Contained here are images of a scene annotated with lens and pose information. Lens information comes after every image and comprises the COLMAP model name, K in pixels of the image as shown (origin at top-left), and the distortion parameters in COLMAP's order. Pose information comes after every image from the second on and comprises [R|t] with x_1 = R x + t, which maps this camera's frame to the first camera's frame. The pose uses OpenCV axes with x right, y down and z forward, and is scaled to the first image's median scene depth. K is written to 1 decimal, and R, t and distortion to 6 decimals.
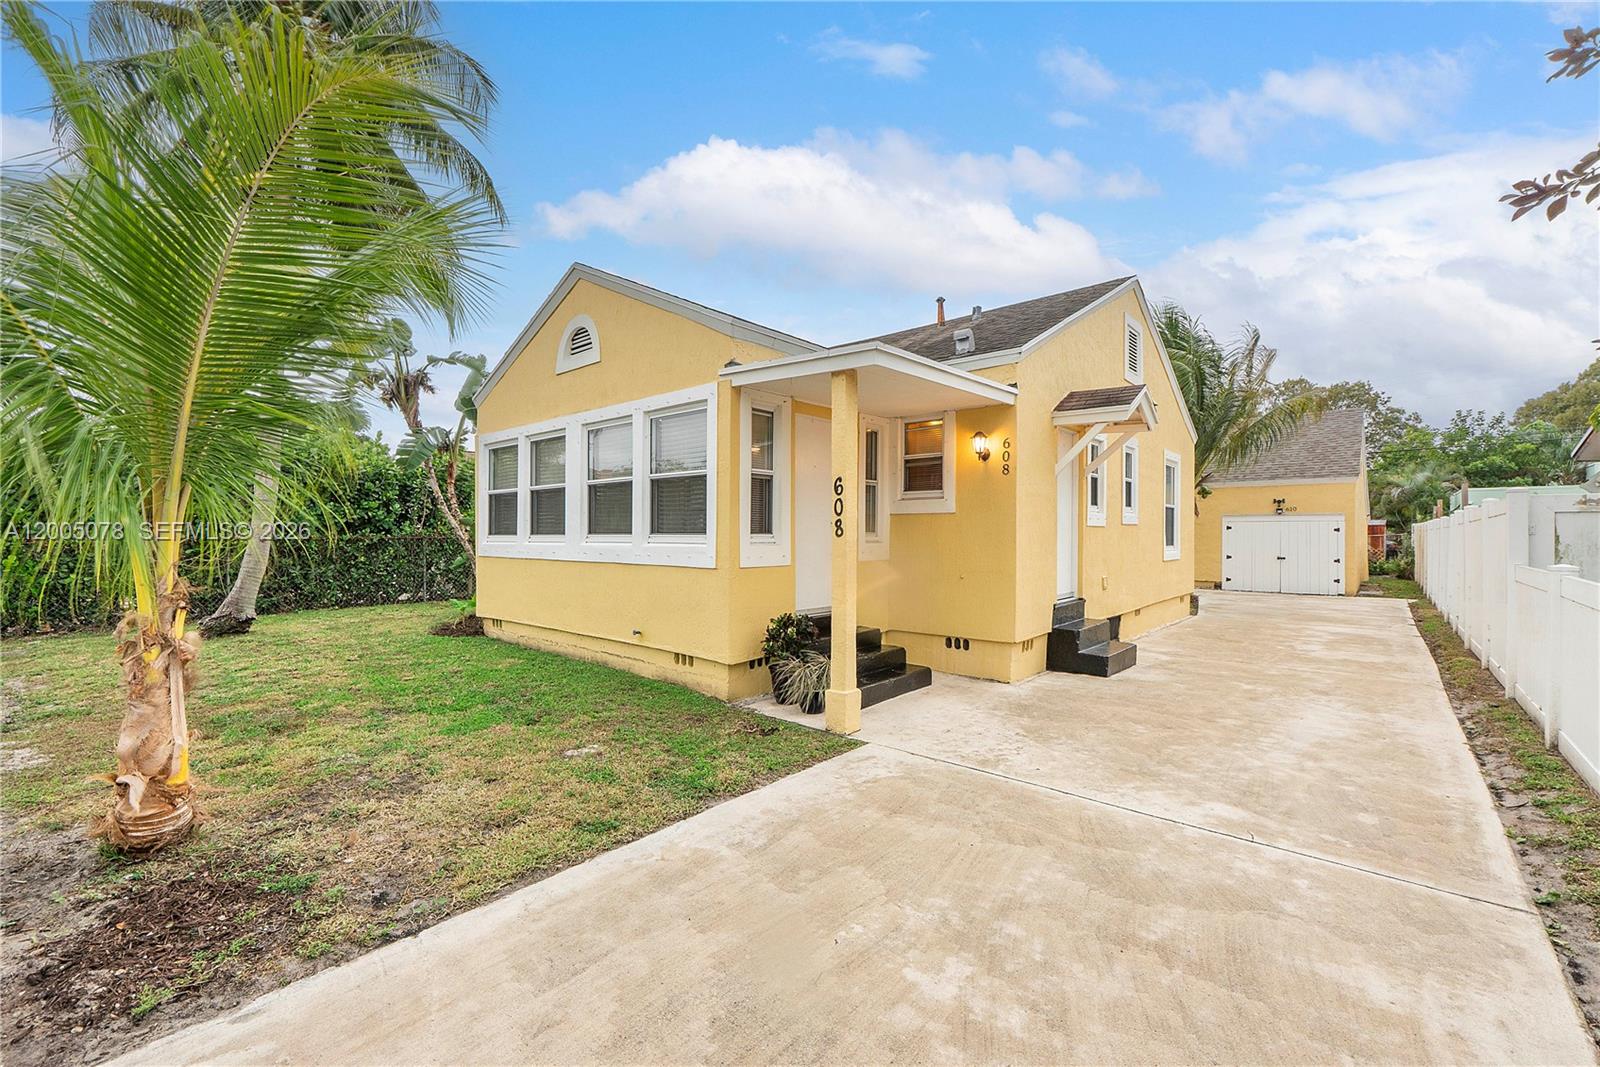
lens RADIAL K [[640.9, 0, 800.0], [0, 640.9, 533.5], [0, 0, 1]] dist [-0.002771, -0.000269]
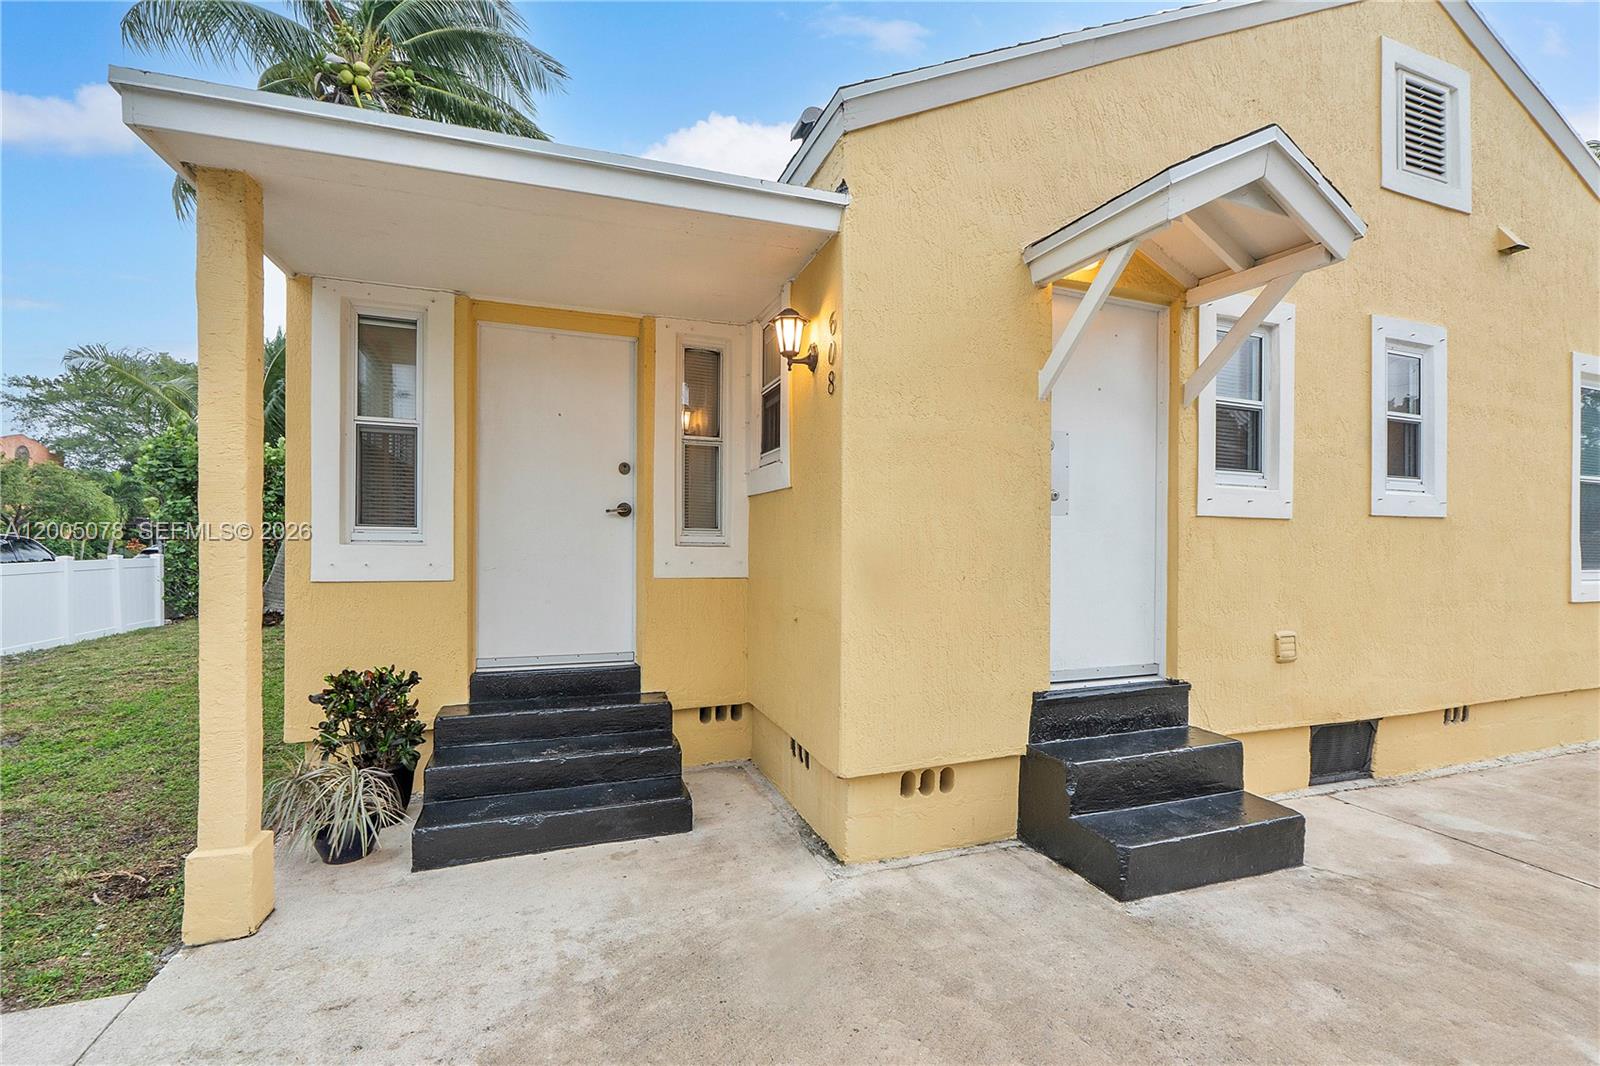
lens RADIAL K [[678.0, 0, 796.4], [0, 678.0, 538.0], [0, 0, 1]] dist [-0.001832, -0.000480]
pose [[0.888387, 0.011239, -0.458958, 0.481175], [-0.012708, 0.999919, -0.000111, 0.007309], [0.458920, 0.005931, 0.888458, 0.534101]]
